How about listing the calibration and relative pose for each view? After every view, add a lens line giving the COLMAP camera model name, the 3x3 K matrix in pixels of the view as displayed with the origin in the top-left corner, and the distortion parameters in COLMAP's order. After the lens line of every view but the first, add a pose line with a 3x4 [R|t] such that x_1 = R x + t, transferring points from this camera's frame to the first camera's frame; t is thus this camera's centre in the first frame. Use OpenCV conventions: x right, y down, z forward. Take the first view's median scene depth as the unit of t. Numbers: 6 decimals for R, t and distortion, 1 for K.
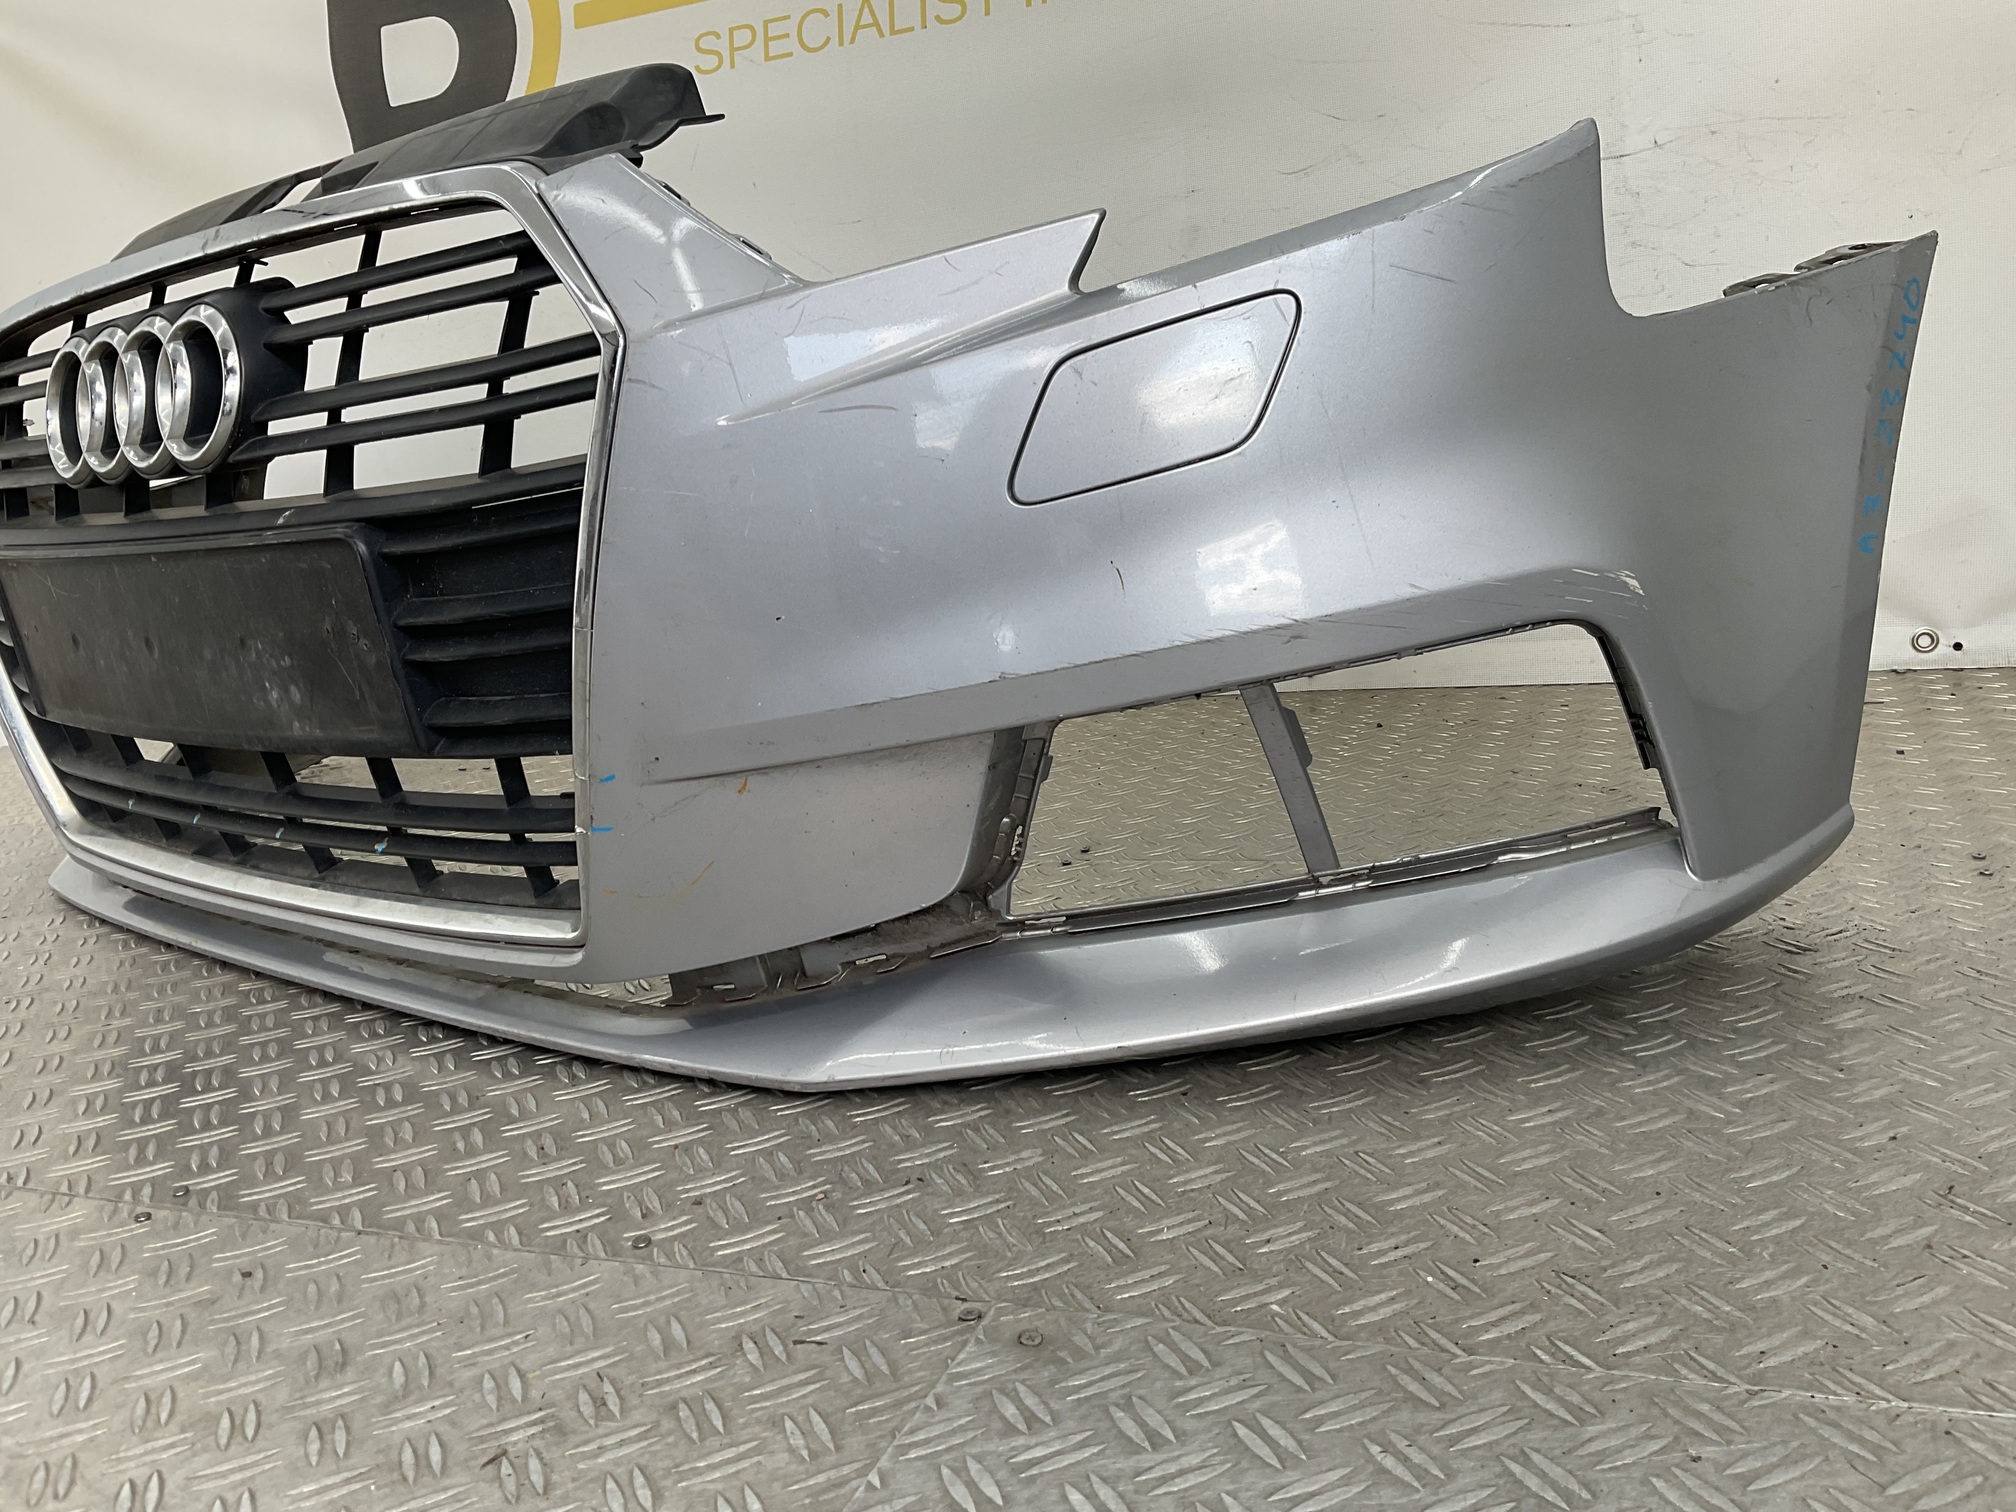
lens RADIAL K [[1665.0, 0, 1002.6], [0, 1665.0, 750.3], [0, 0, 1]] dist [0.121141, -0.245685]
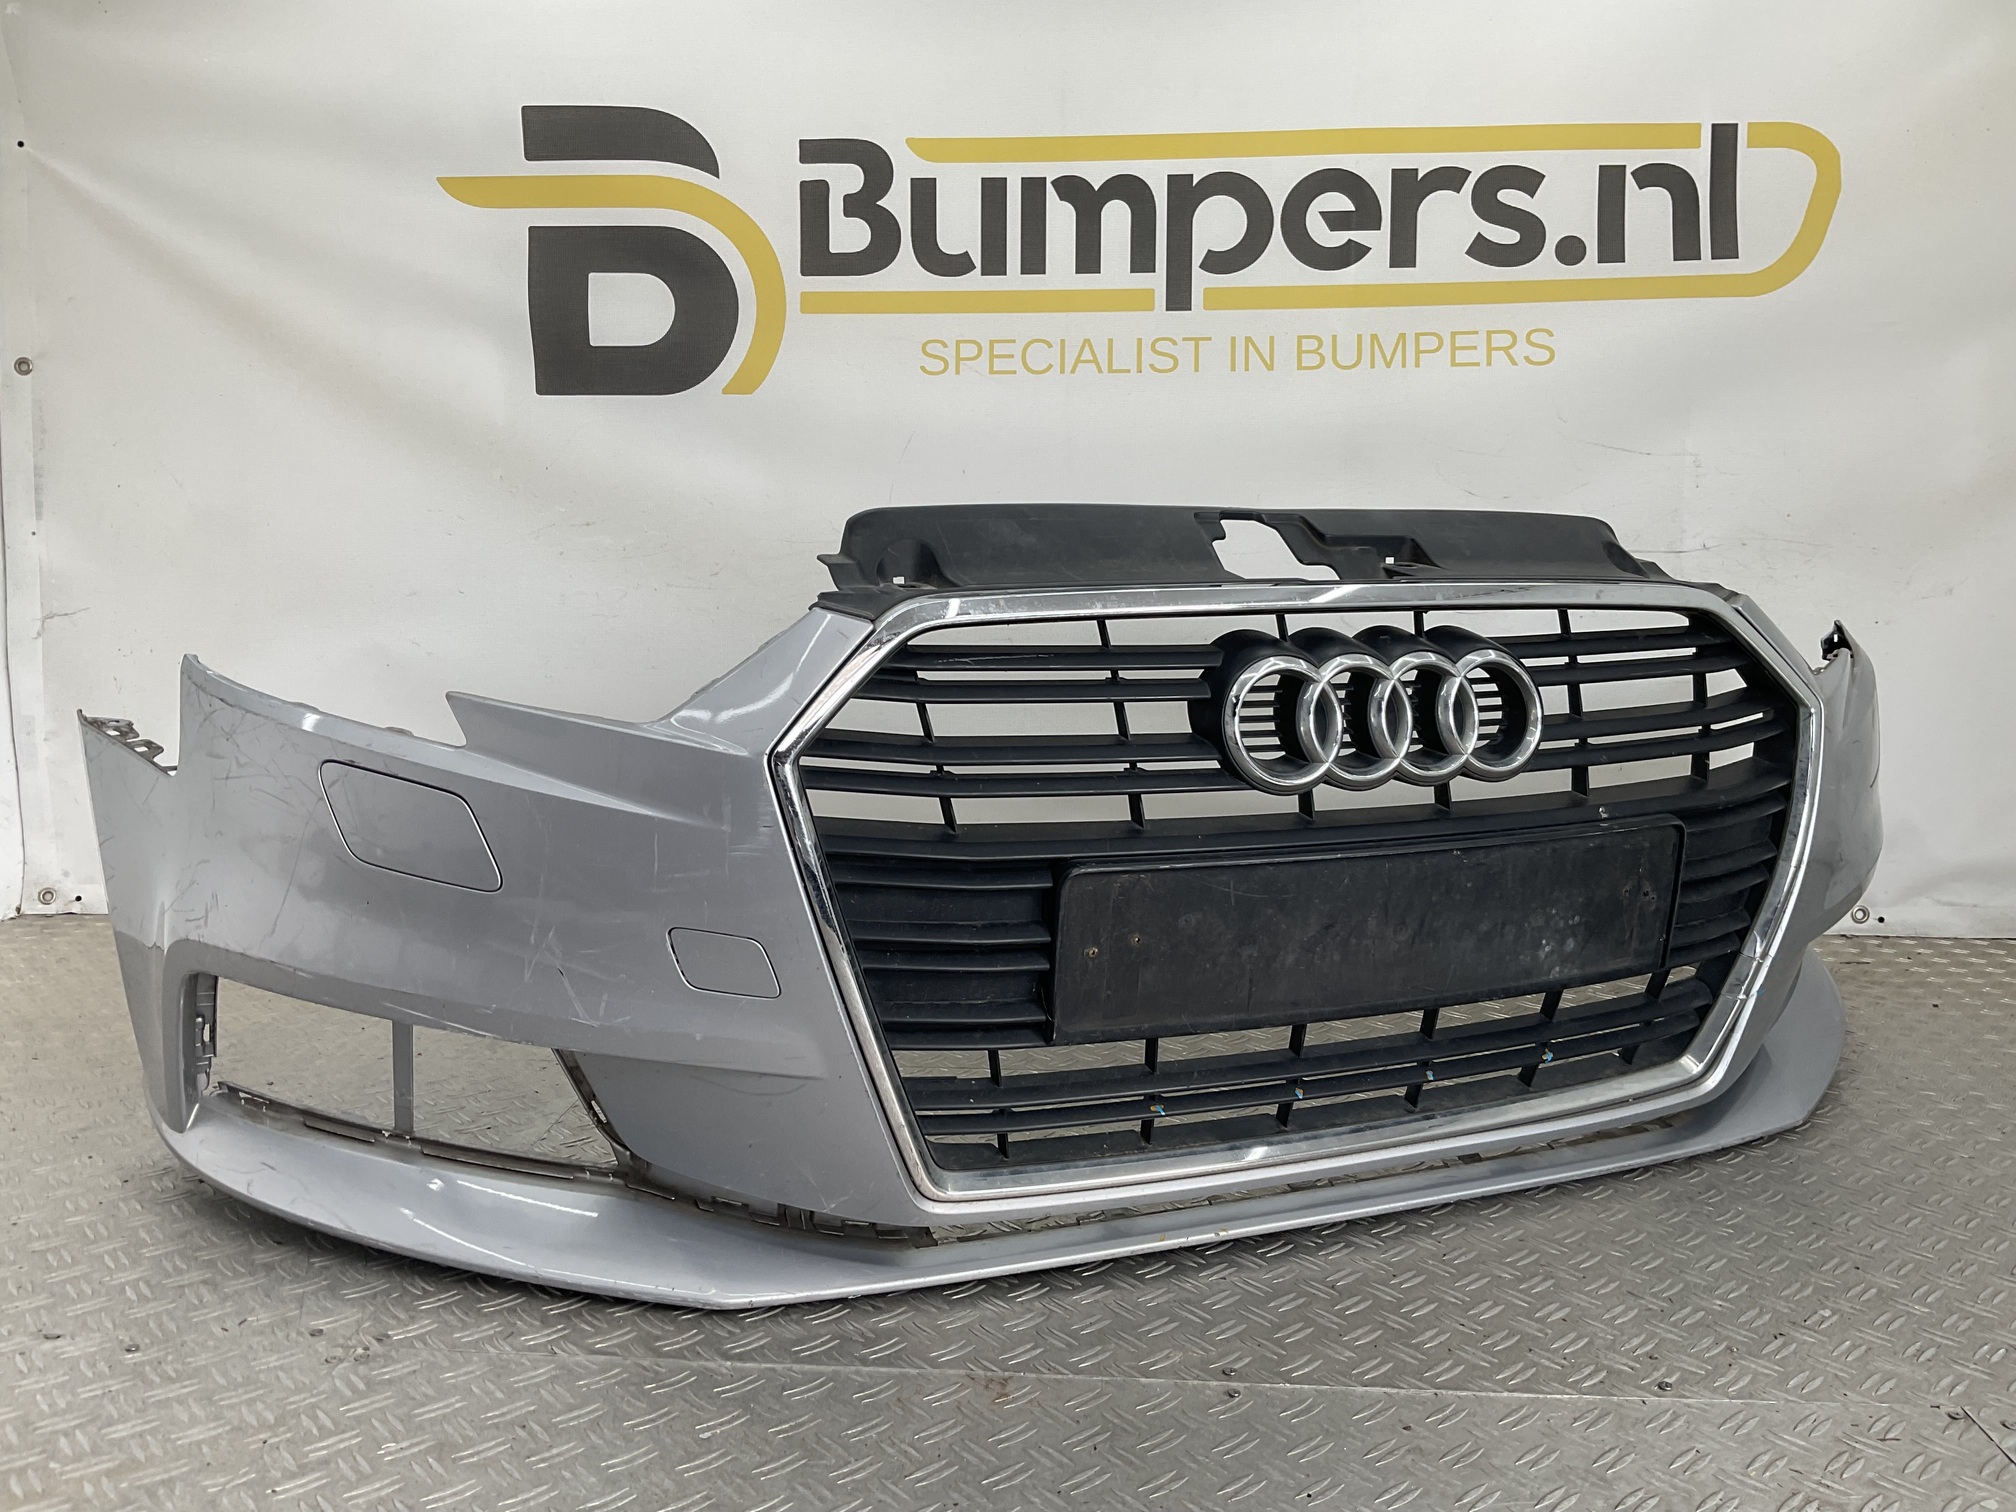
lens RADIAL K [[1665.0, 0, 1002.6], [0, 1665.0, 750.3], [0, 0, 1]] dist [0.121141, -0.245685]
pose [[0.453663, -0.018420, 0.890983, -1.793710], [0.126427, 0.991005, -0.043885, -0.182580], [-0.882160, 0.132553, 0.451911, 0.776553]]
